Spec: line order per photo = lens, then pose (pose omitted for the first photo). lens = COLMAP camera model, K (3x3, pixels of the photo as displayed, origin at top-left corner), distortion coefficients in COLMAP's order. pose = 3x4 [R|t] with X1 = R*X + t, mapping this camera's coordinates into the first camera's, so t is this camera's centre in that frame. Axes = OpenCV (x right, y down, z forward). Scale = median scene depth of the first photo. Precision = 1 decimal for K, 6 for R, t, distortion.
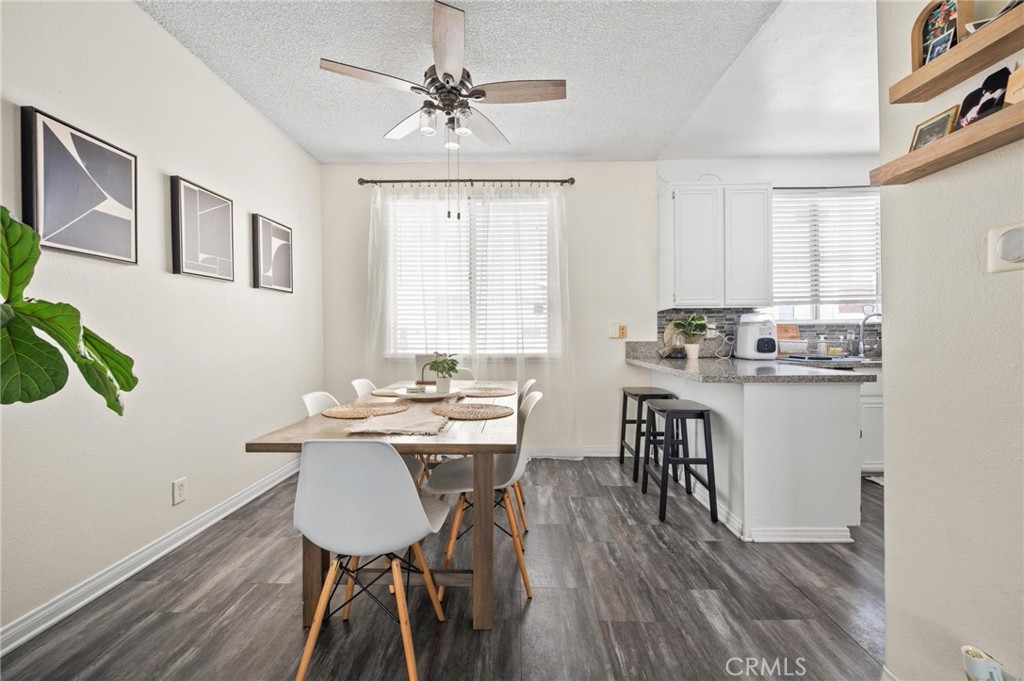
lens RADIAL K [[410.2, 0, 512.2], [0, 410.2, 333.5], [0, 0, 1]] dist [-0.001428, -0.000355]
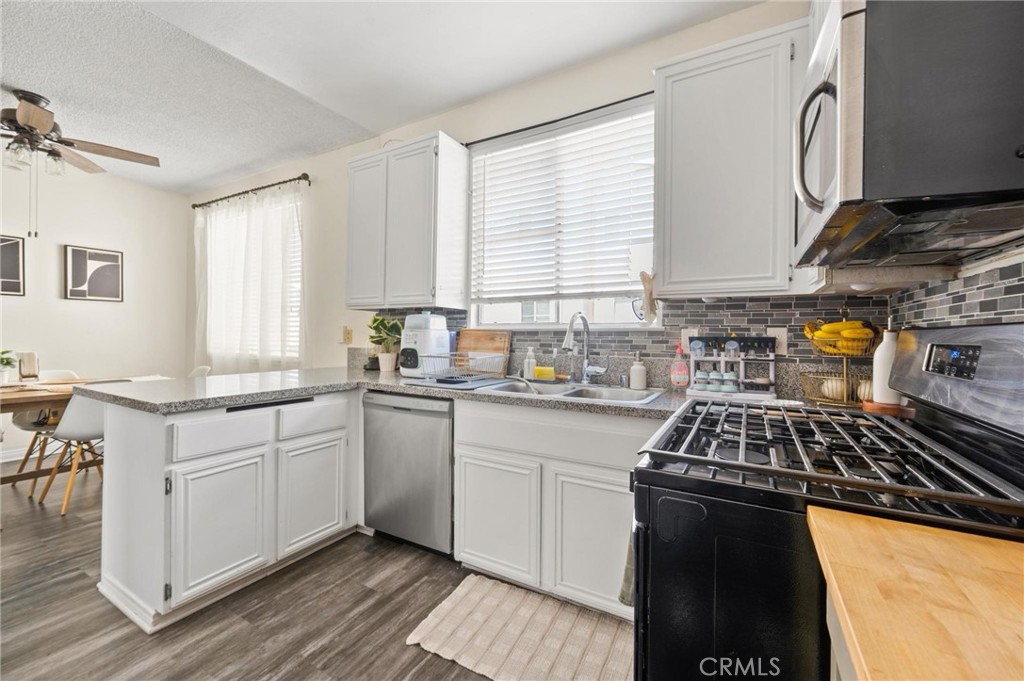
lens RADIAL K [[410.2, 0, 512.2], [0, 410.2, 333.5], [0, 0, 1]] dist [-0.001428, -0.000355]
pose [[0.875063, 0.015000, -0.483776, 1.059371], [-0.014857, 0.999881, 0.004127, -0.019562], [0.483781, 0.003576, 0.875182, 0.416040]]
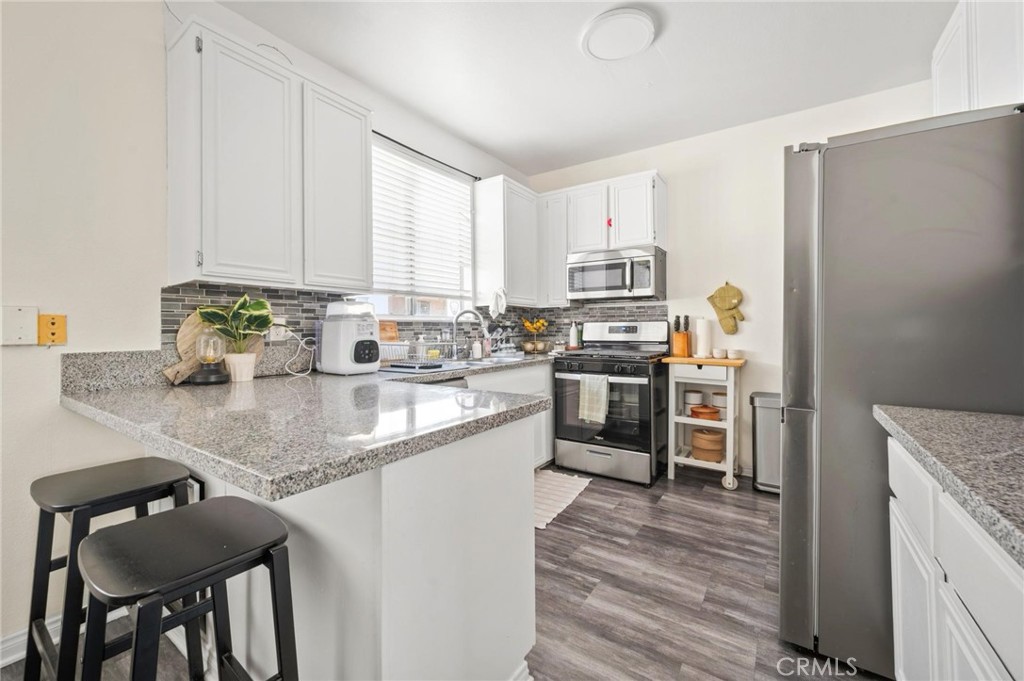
lens RADIAL K [[410.2, 0, 512.2], [0, 410.2, 333.5], [0, 0, 1]] dist [-0.001428, -0.000355]
pose [[0.544477, -0.004557, 0.838763, 0.187835], [0.000555, 0.999987, 0.005072, -0.002740], [-0.838776, -0.002296, 0.544473, 0.424126]]
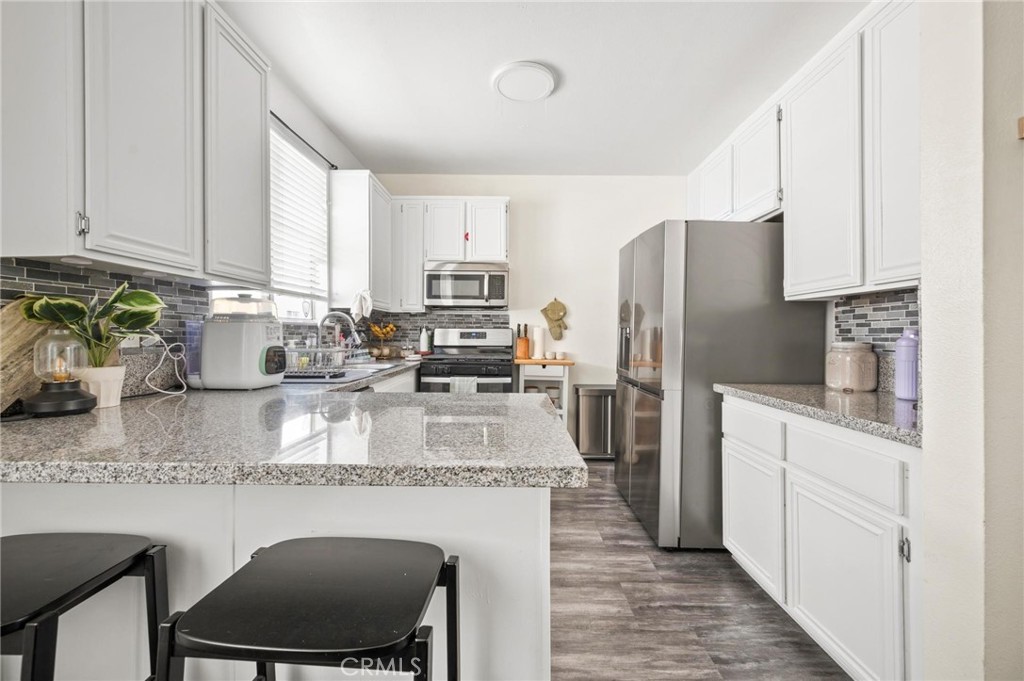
lens RADIAL K [[409.6, 0, 512.0], [0, 409.6, 340.5], [0, 0, 1]] dist [-0.000573, -0.000106]
pose [[-0.011471, -0.008413, 0.999899, 0.074983], [-0.007583, 0.999937, 0.008326, -0.003191], [-0.999905, -0.007487, -0.011534, 0.650209]]
